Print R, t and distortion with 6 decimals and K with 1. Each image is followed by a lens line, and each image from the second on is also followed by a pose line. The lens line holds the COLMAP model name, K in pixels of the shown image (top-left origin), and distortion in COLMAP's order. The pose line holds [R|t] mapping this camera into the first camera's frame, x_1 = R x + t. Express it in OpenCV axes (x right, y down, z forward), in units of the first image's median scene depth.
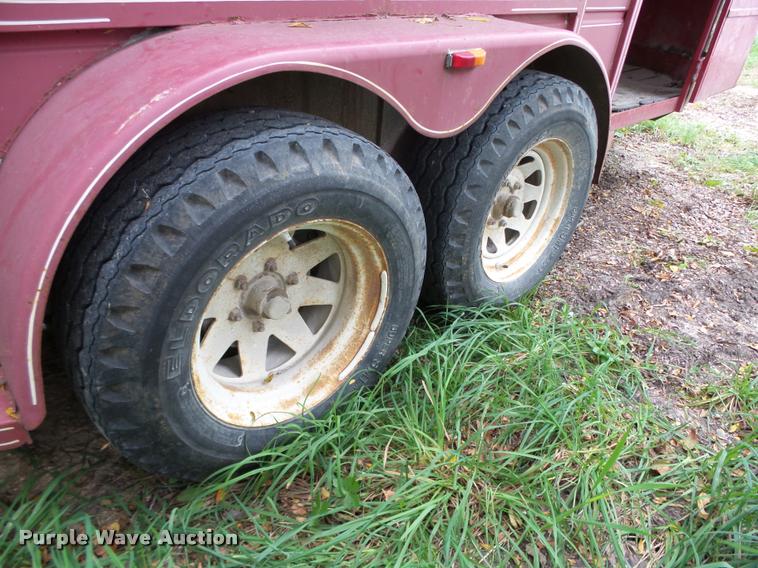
lens RADIAL K [[515.7, 0, 379.0], [0, 515.7, 284.0], [0, 0, 1]] dist [-0.009412, -0.001998]
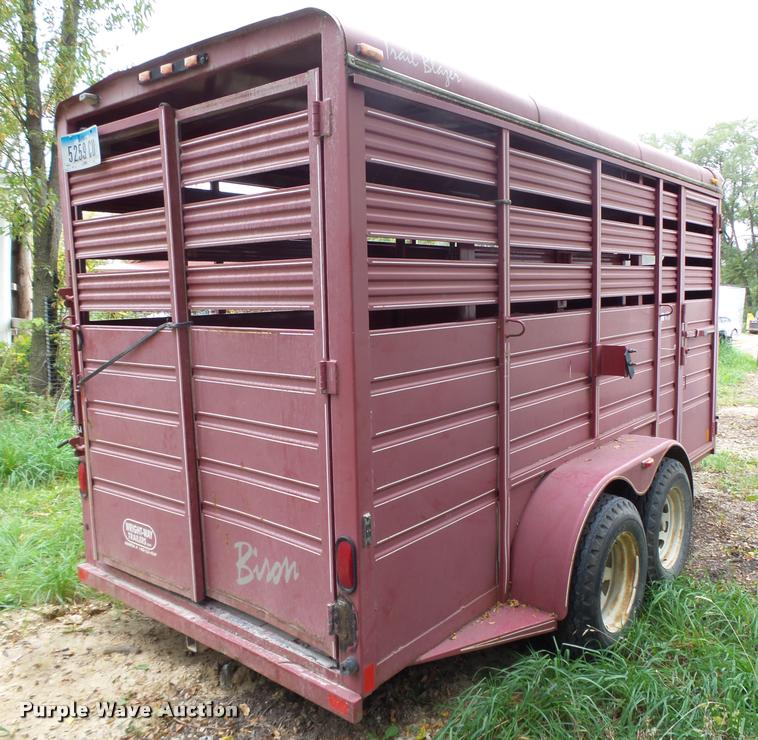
lens RADIAL K [[711.4, 0, 379.0], [0, 711.4, 370.0], [0, 0, 1]] dist [0.002606, -0.002624]
pose [[0.986339, -0.105829, 0.126236, -1.047967], [0.149927, 0.894211, -0.421792, 0.290676], [-0.068244, 0.434956, 0.897862, -1.535703]]
